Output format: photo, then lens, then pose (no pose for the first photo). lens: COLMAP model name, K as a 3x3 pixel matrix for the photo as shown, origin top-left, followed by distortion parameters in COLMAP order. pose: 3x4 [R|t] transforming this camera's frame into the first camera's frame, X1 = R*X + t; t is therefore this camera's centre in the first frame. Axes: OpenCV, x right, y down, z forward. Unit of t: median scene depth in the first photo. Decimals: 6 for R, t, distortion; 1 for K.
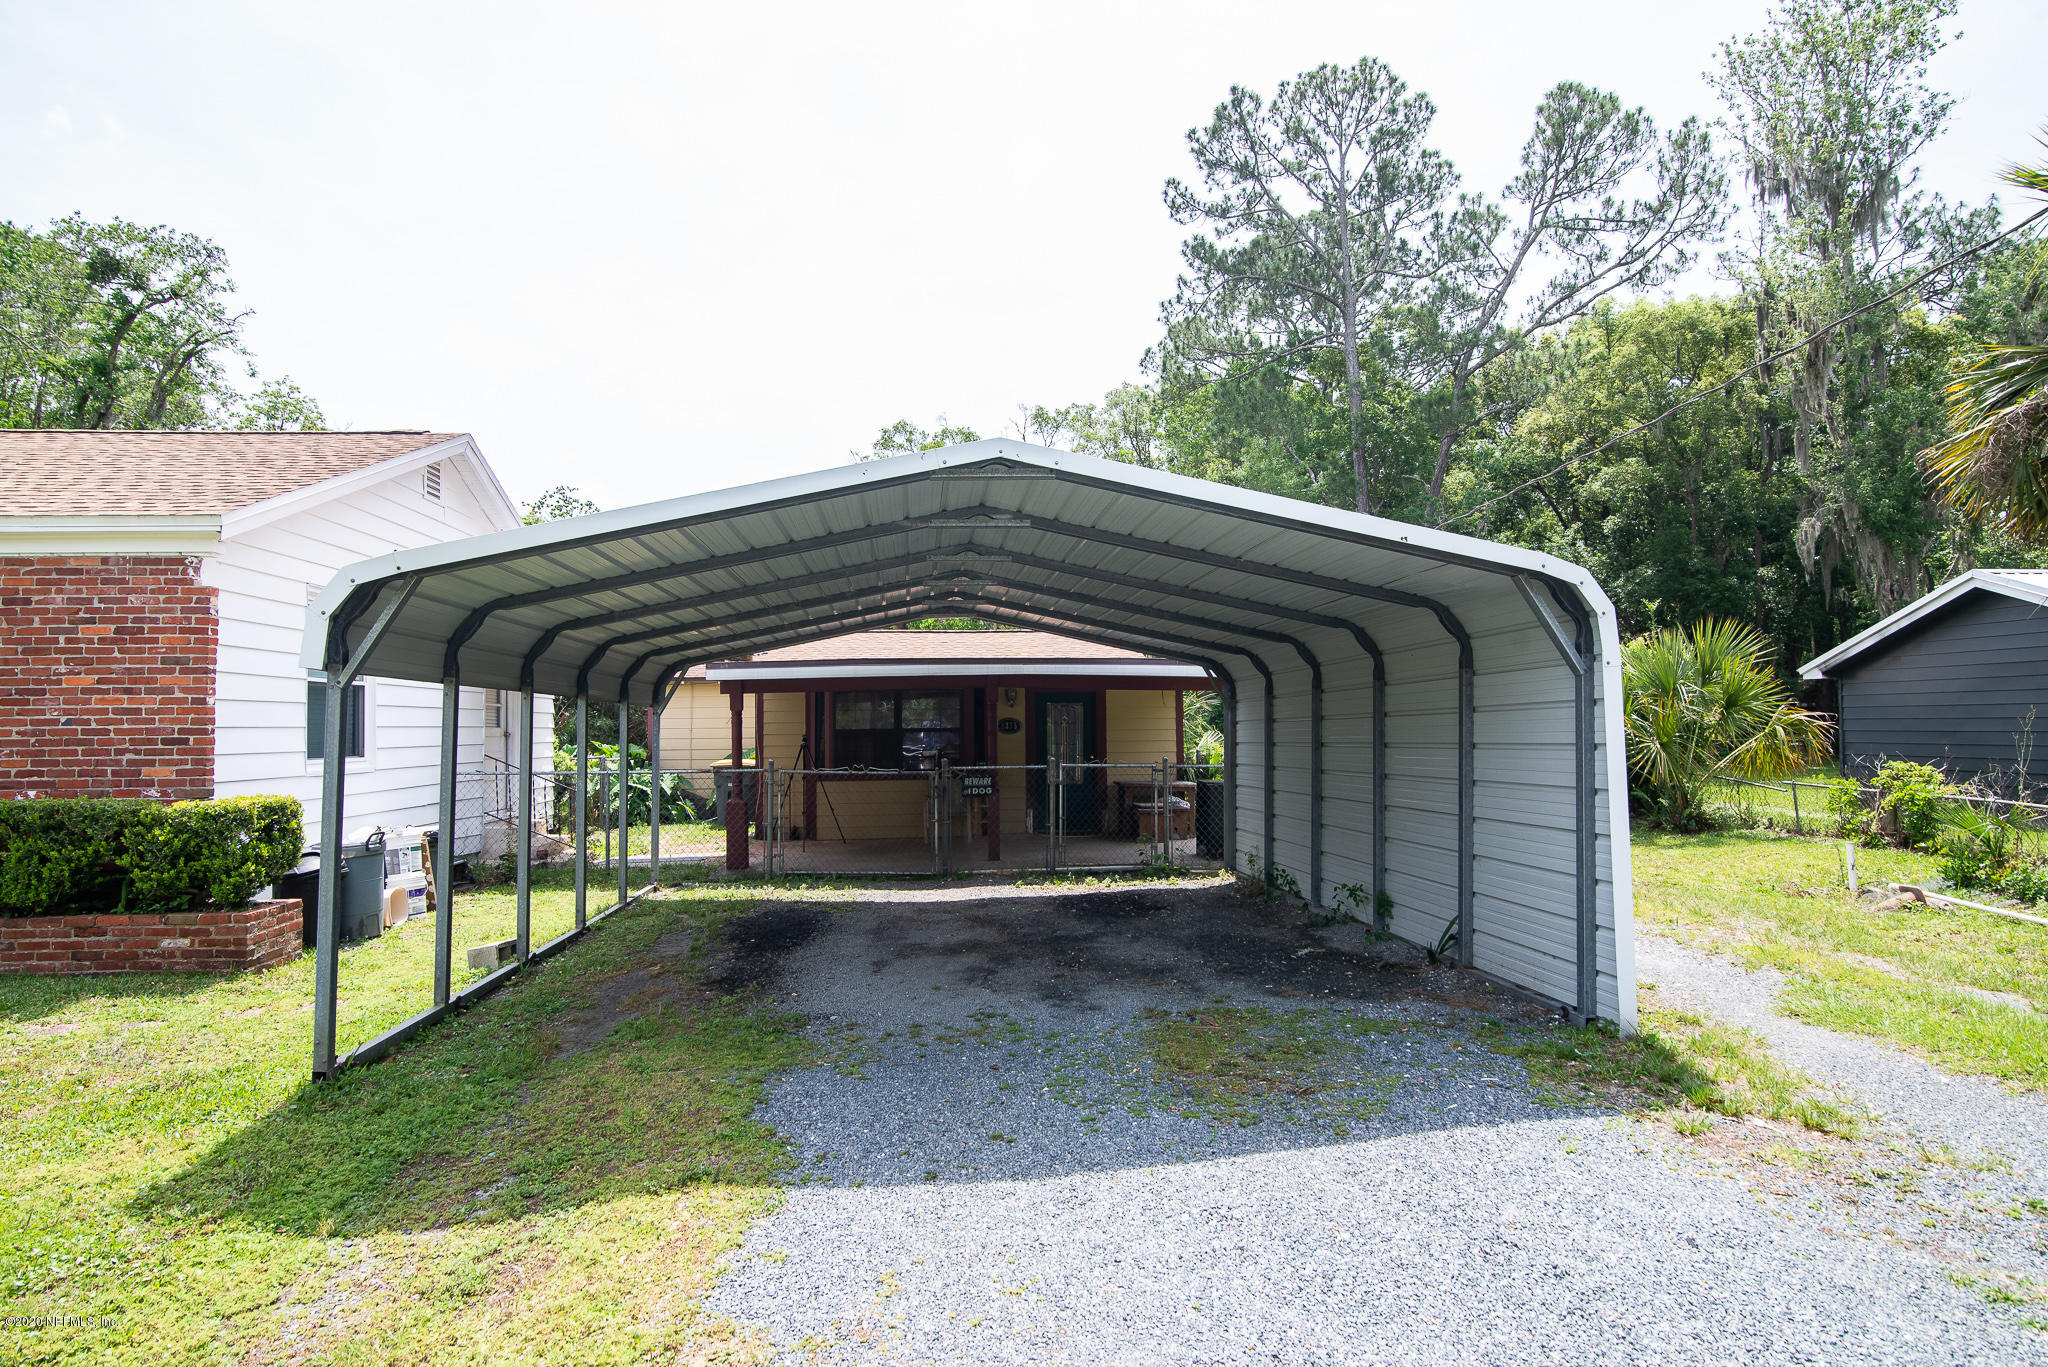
lens RADIAL K [[1045.3, 0, 1024.0], [0, 1045.3, 683.5], [0, 0, 1]] dist [0.001604, -0.000761]
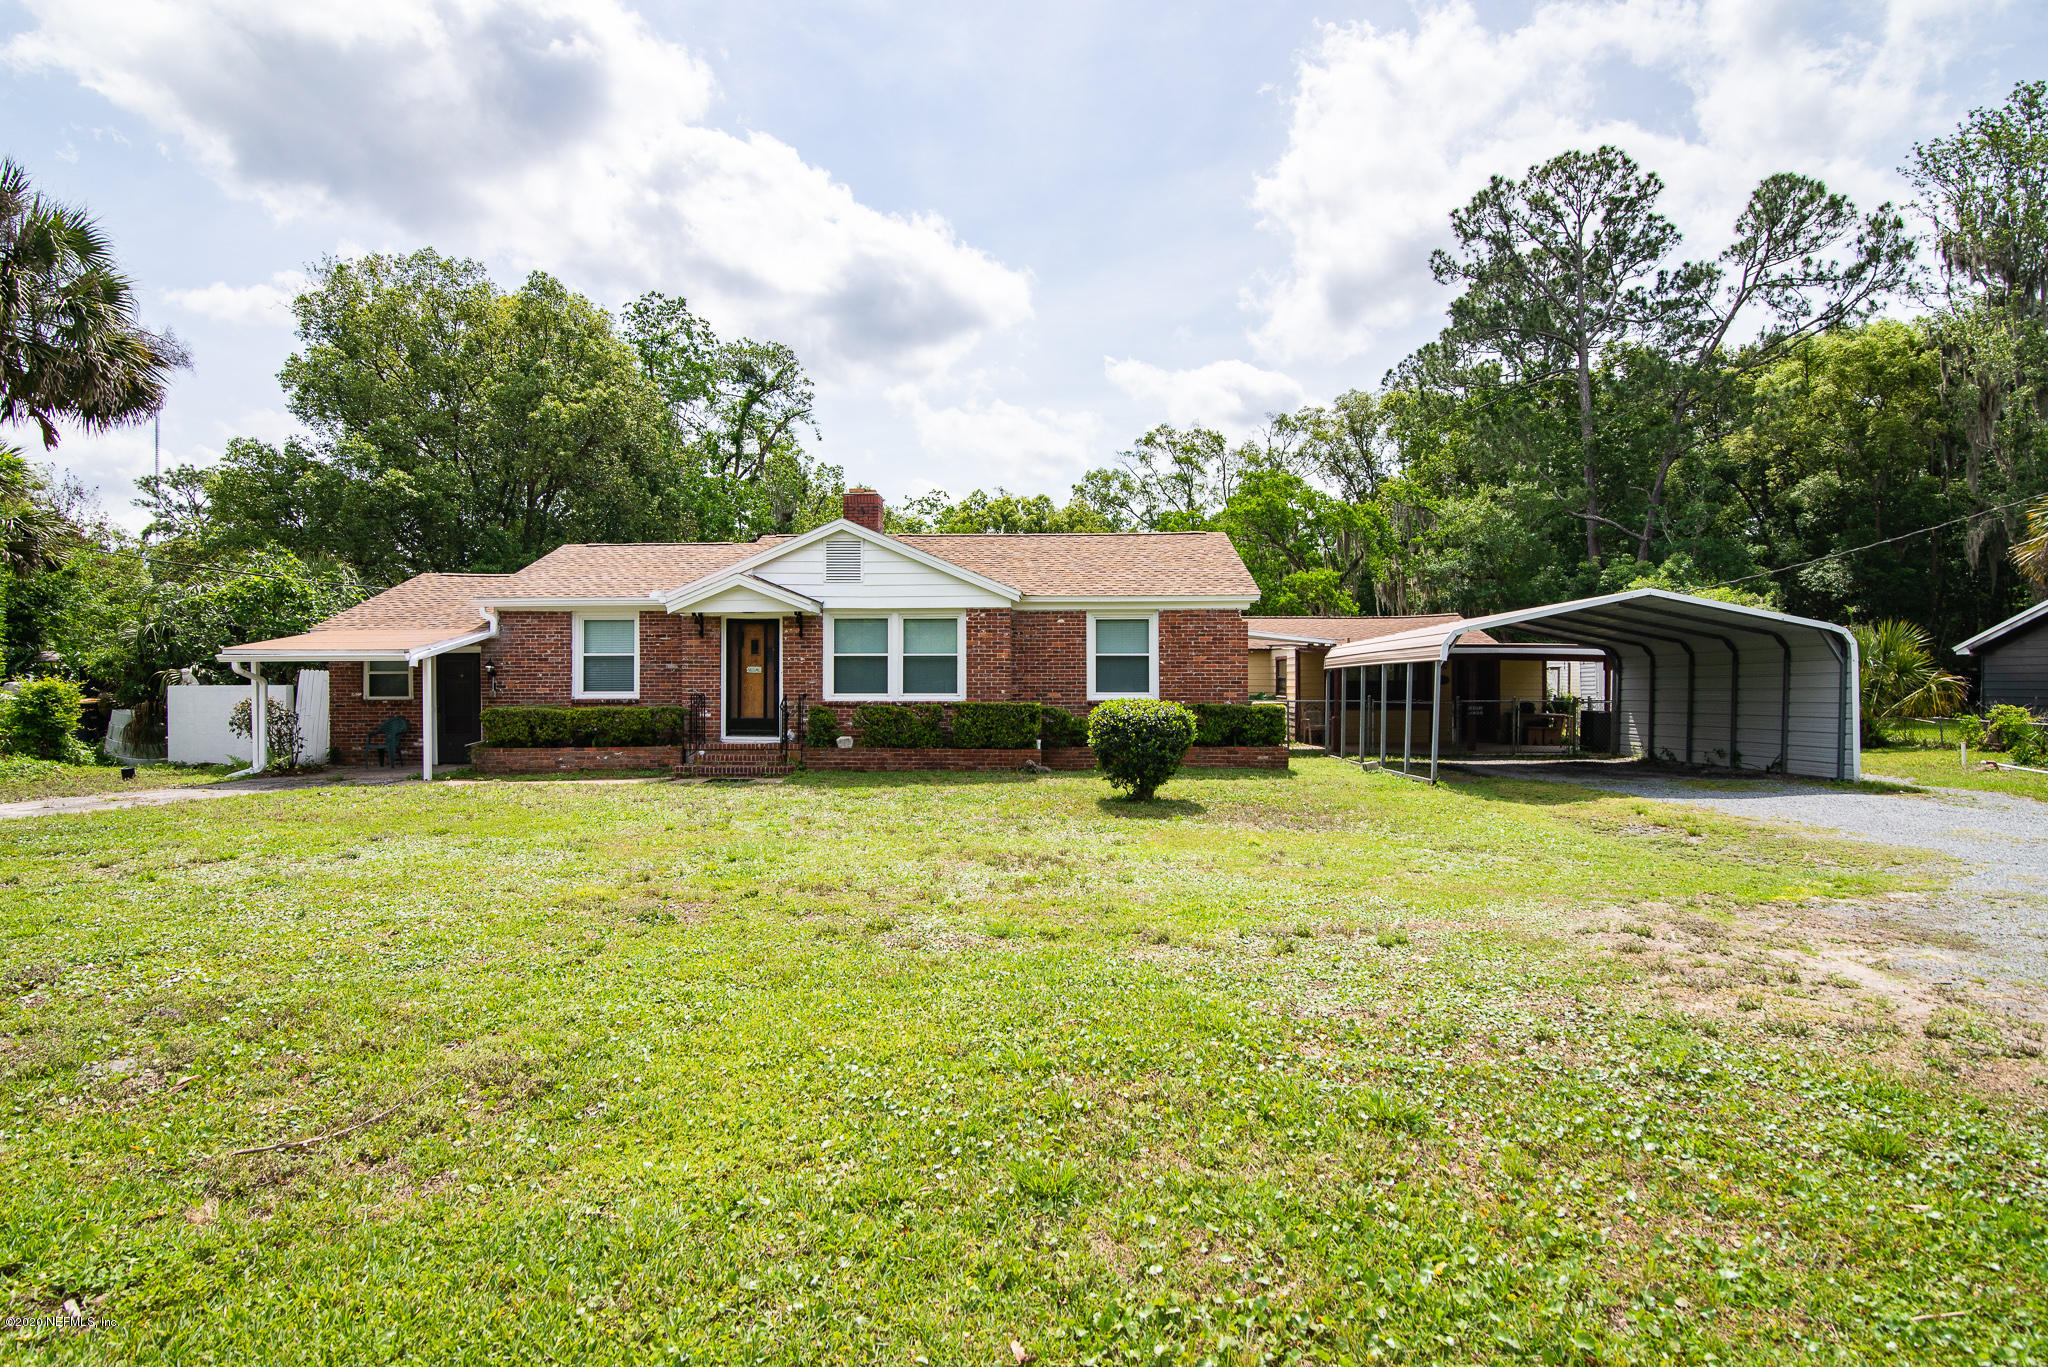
lens RADIAL K [[1022.4, 0, 1024.0], [0, 1022.4, 683.5], [0, 0, 1]] dist [-0.004192, 0.001480]
pose [[0.992878, 0.009782, -0.118732, -0.227204], [-0.004768, 0.999088, 0.042441, -0.010207], [0.119038, -0.041572, 0.992019, -0.341192]]
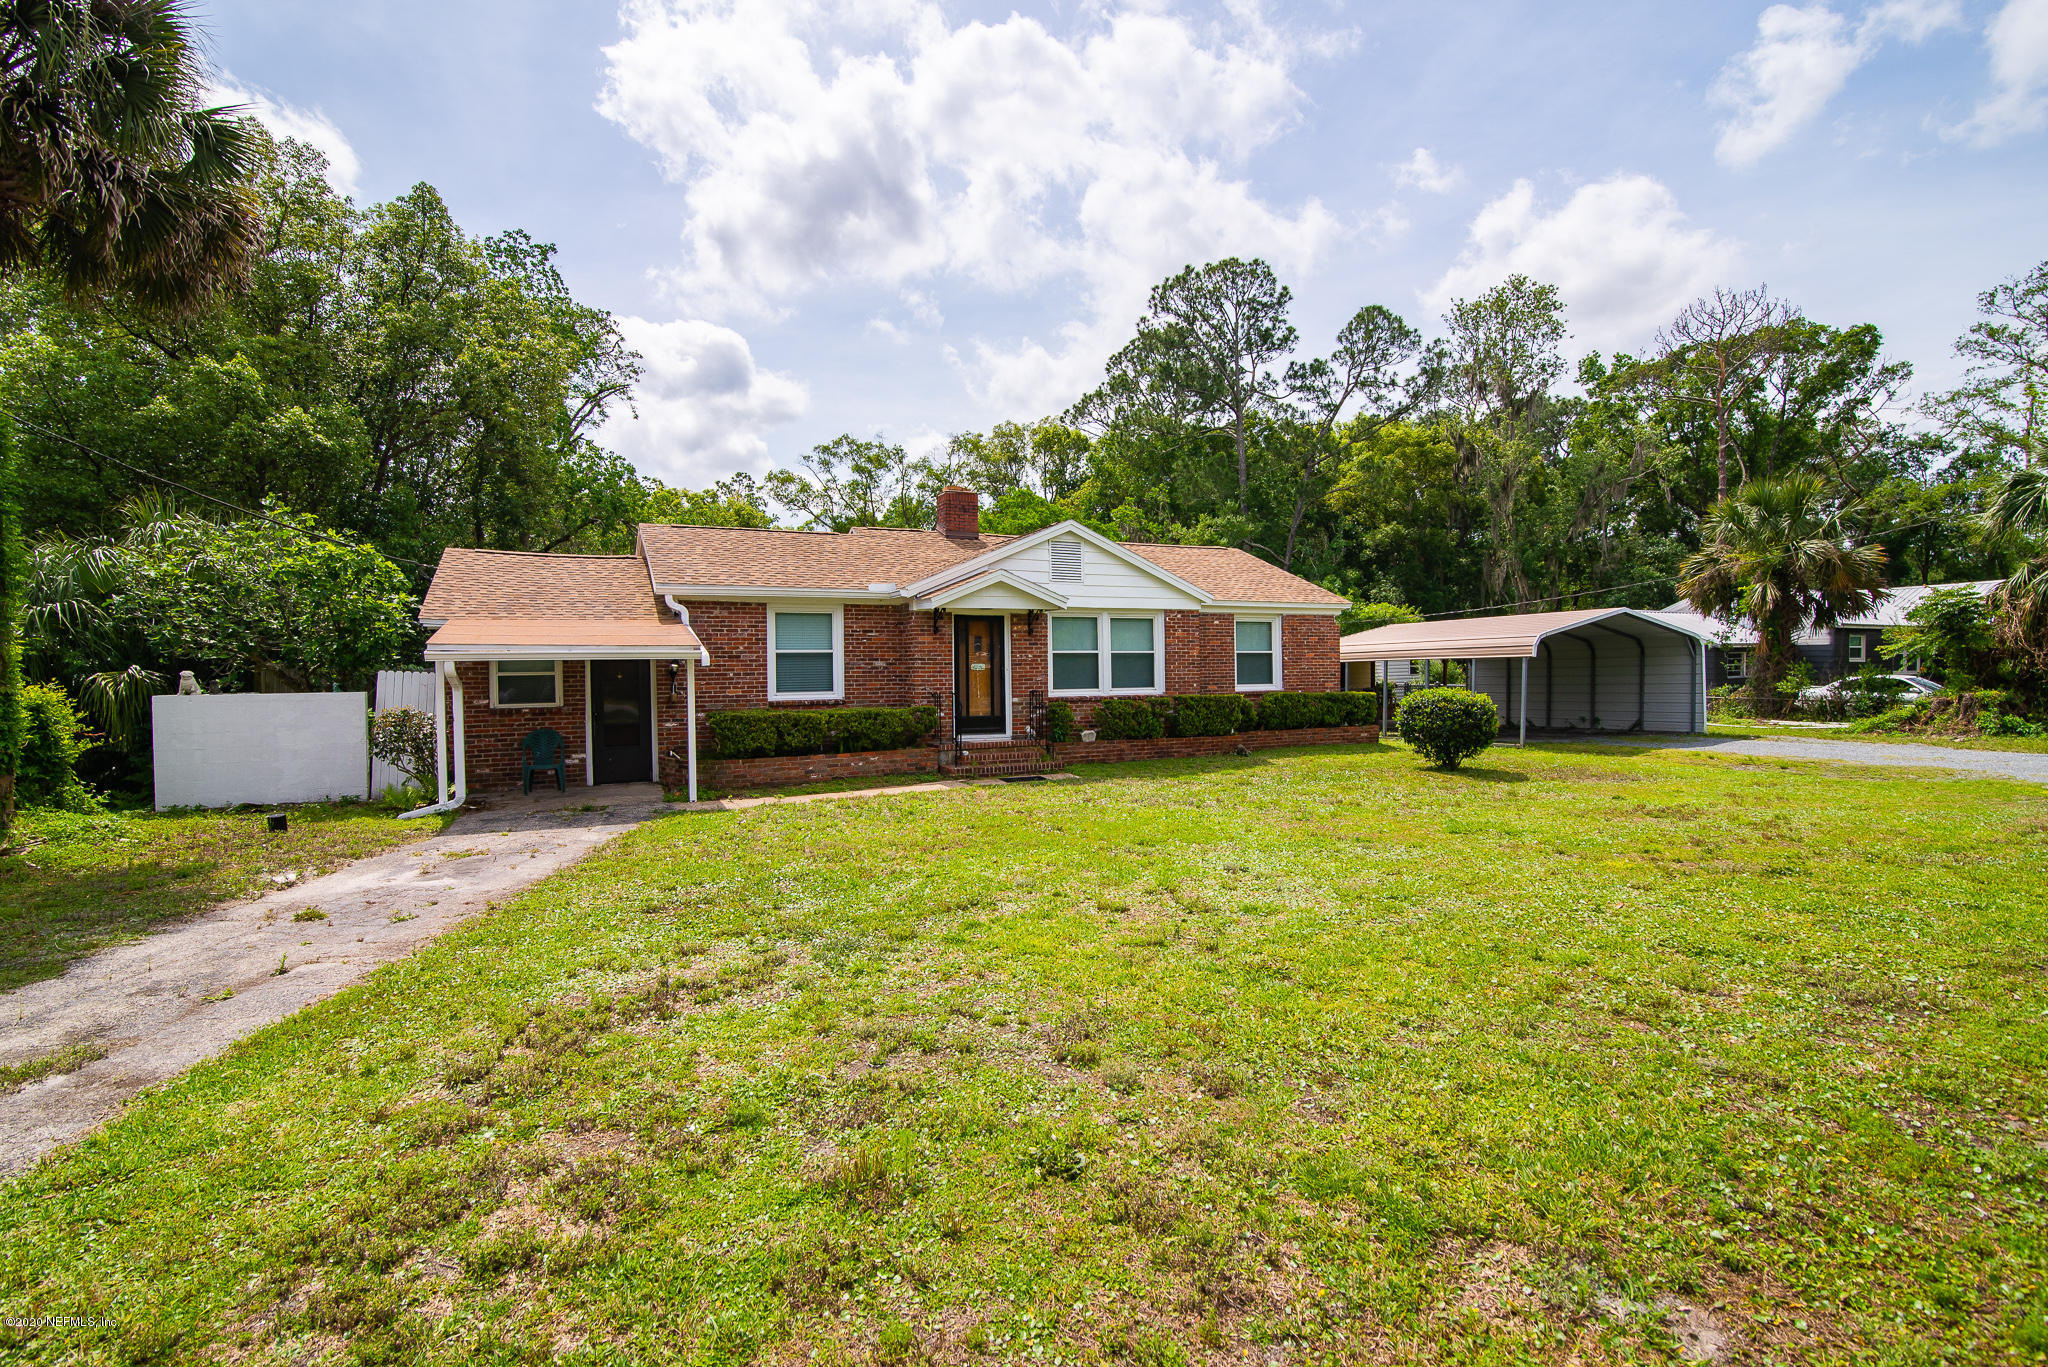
lens RADIAL K [[952.4, 0, 1024.0], [0, 952.4, 683.5], [0, 0, 1]] dist [0.000769, 0.000032]
pose [[0.933469, -0.004926, 0.358623, -0.593105], [-0.011782, 0.998945, 0.044391, -0.007620], [-0.358464, -0.045664, 0.932426, -0.293184]]
